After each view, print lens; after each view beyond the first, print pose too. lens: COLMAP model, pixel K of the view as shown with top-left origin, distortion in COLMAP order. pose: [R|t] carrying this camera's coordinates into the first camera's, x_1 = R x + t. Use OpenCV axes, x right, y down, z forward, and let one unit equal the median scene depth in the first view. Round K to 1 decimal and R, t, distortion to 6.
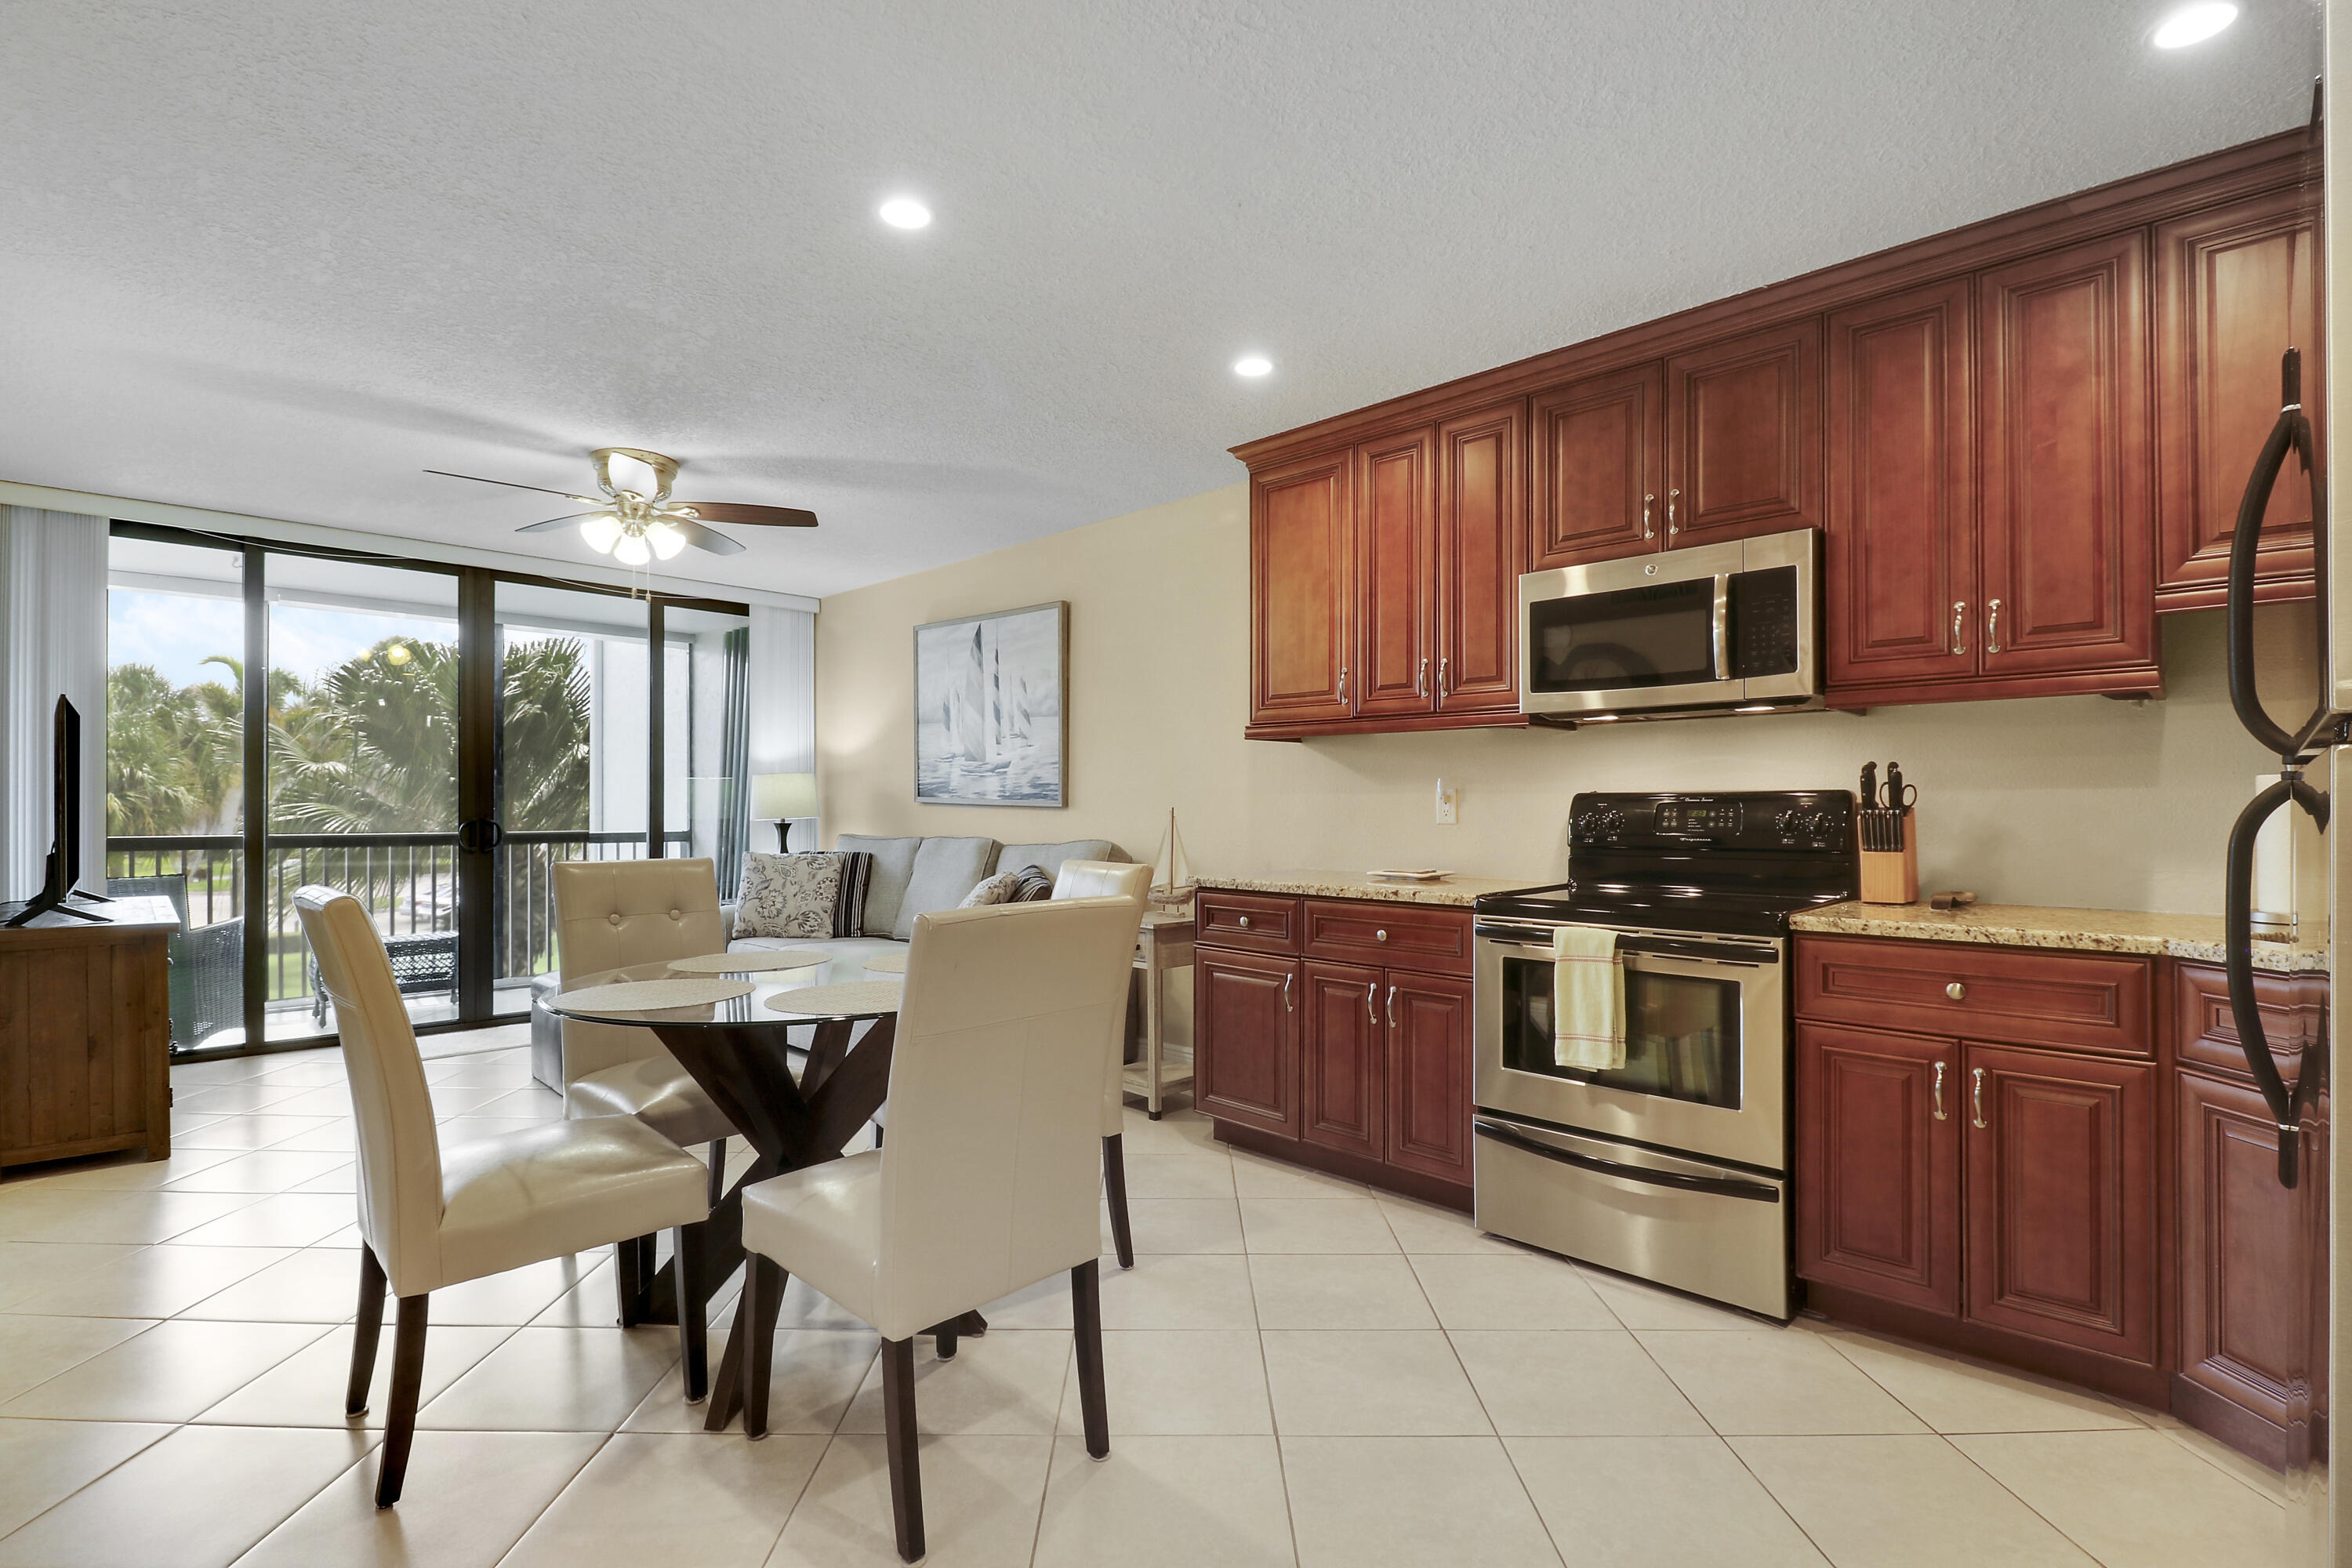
lens RADIAL K [[1099.2, 0, 1173.6], [0, 1099.2, 789.1], [0, 0, 1]] dist [0.002135, -0.012133]
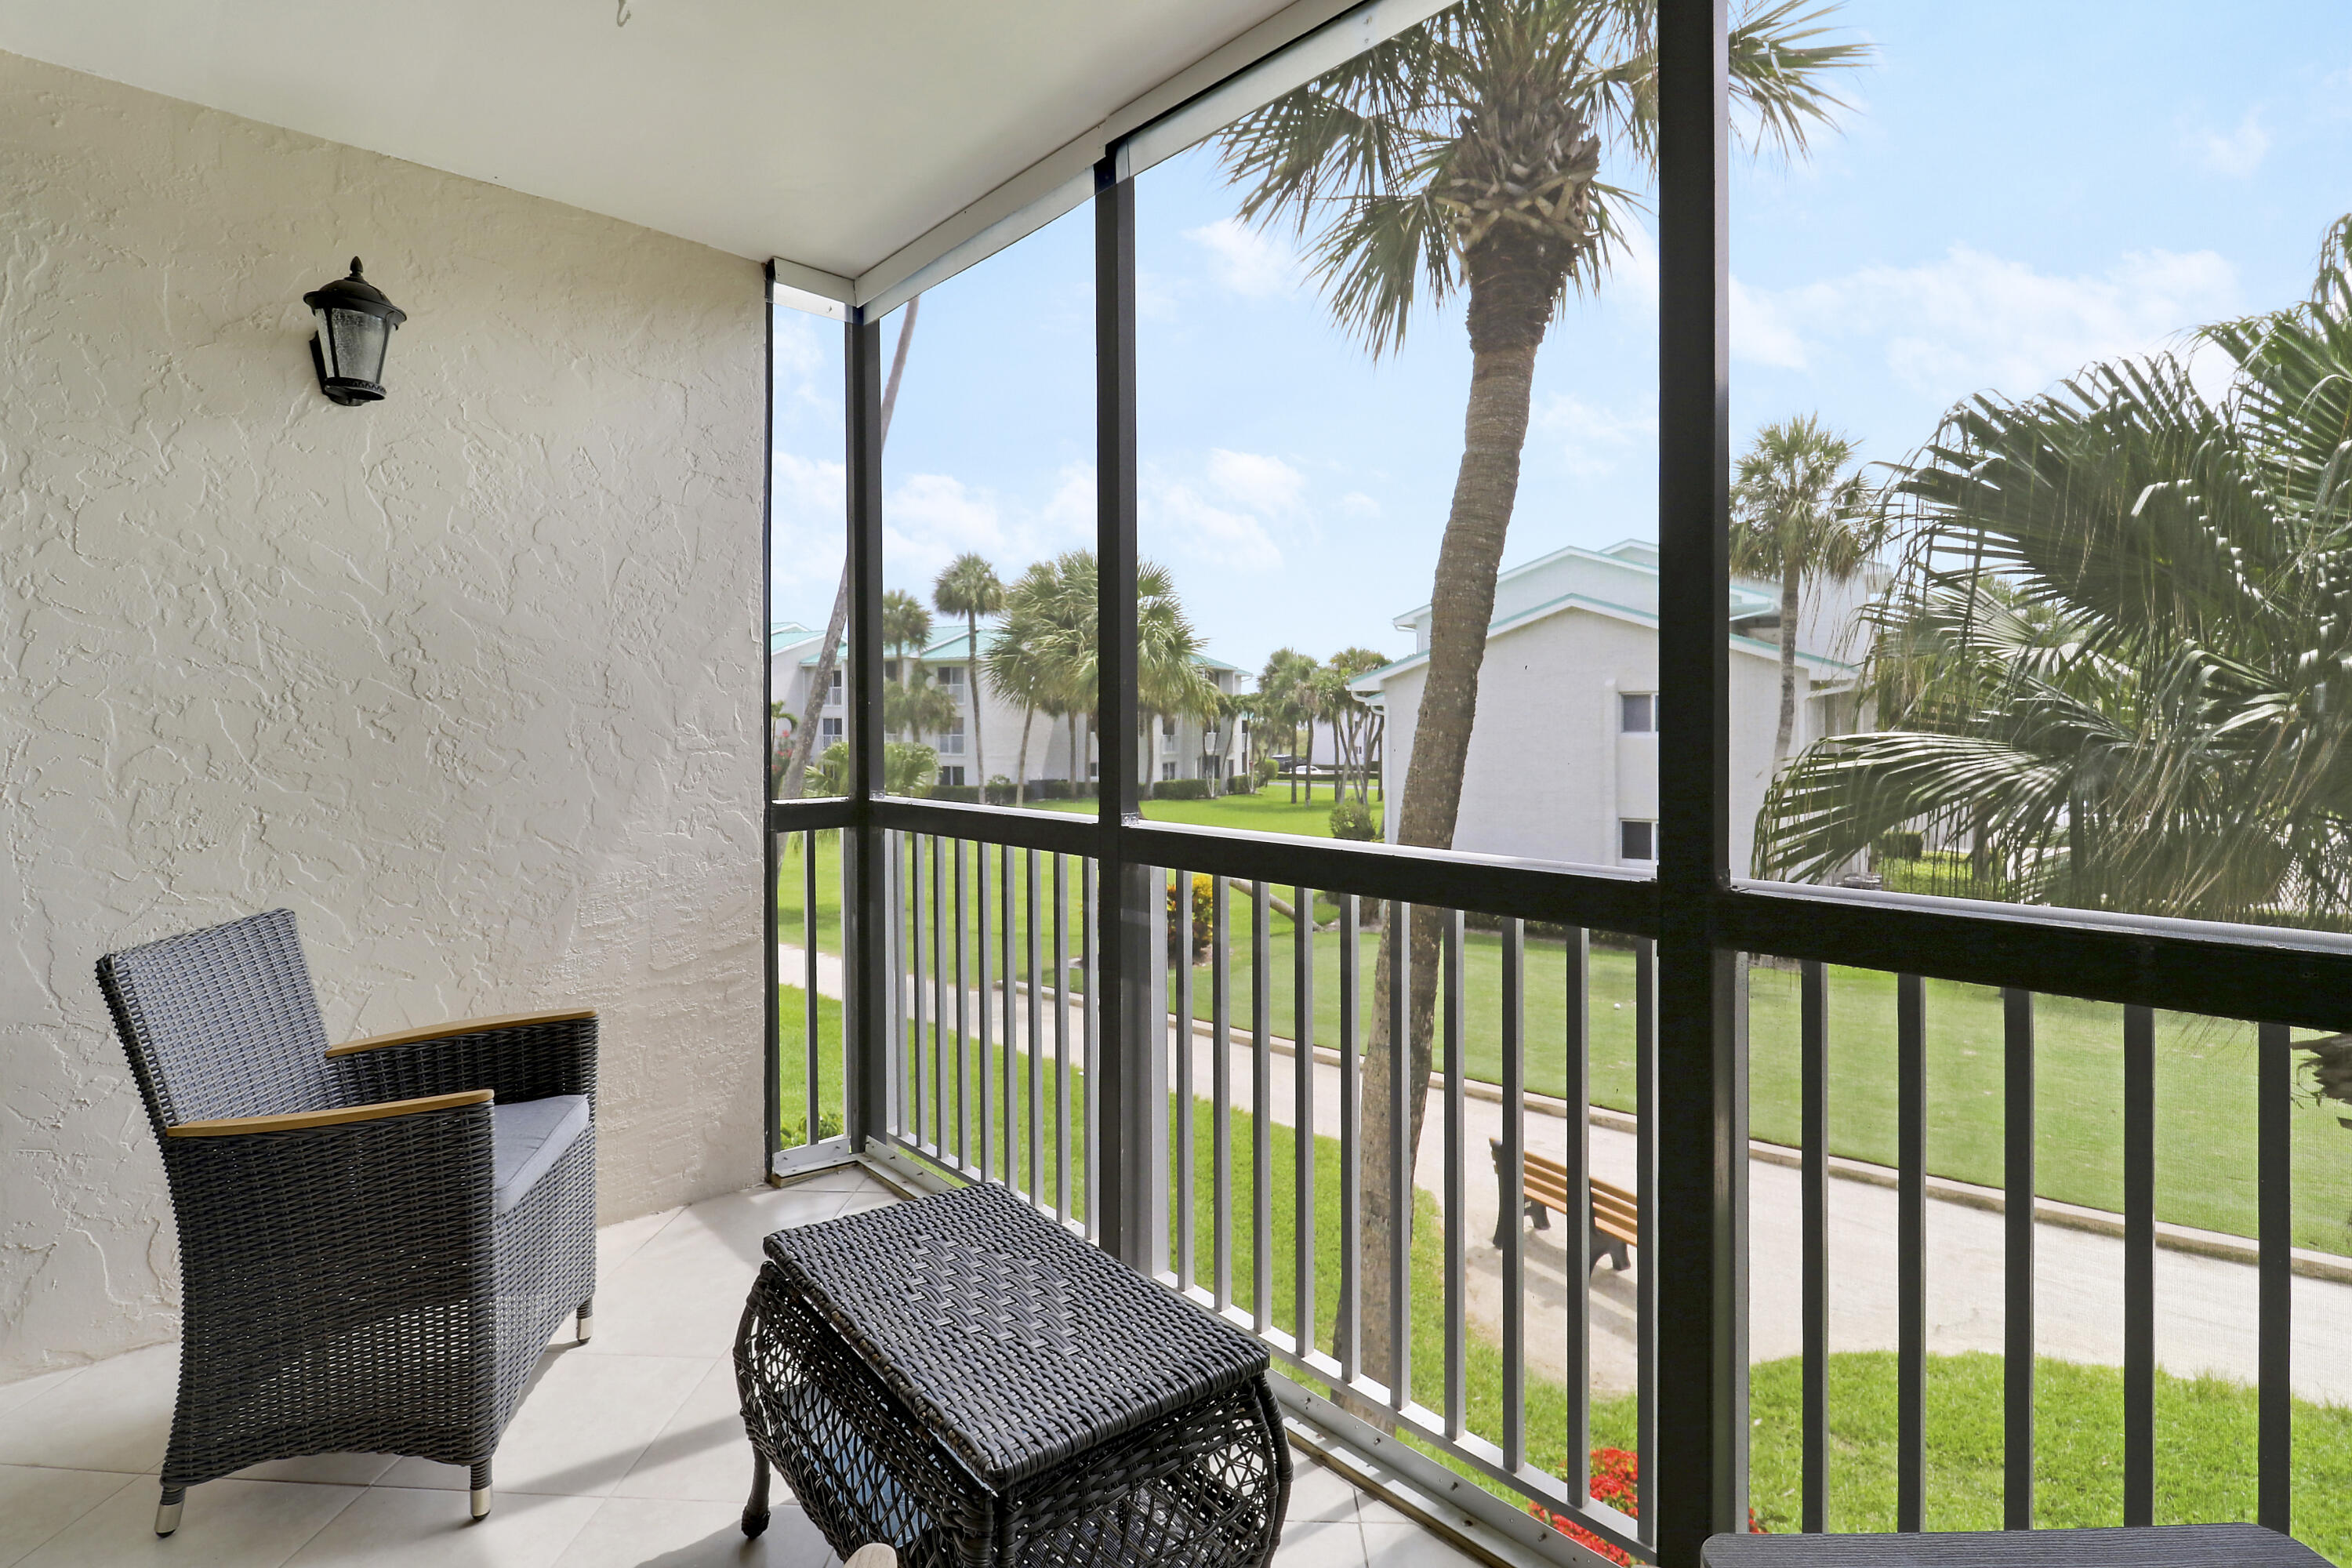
lens RADIAL K [[1120.0, 0, 1185.8], [0, 1120.0, 739.5], [0, 0, 1]] dist [0.001489, -0.014375]
pose [[-0.039131, 0.014567, -0.999128, -0.841146], [0.007305, 0.999871, 0.014292, 0.020697], [0.999207, -0.006739, -0.039232, 1.913457]]
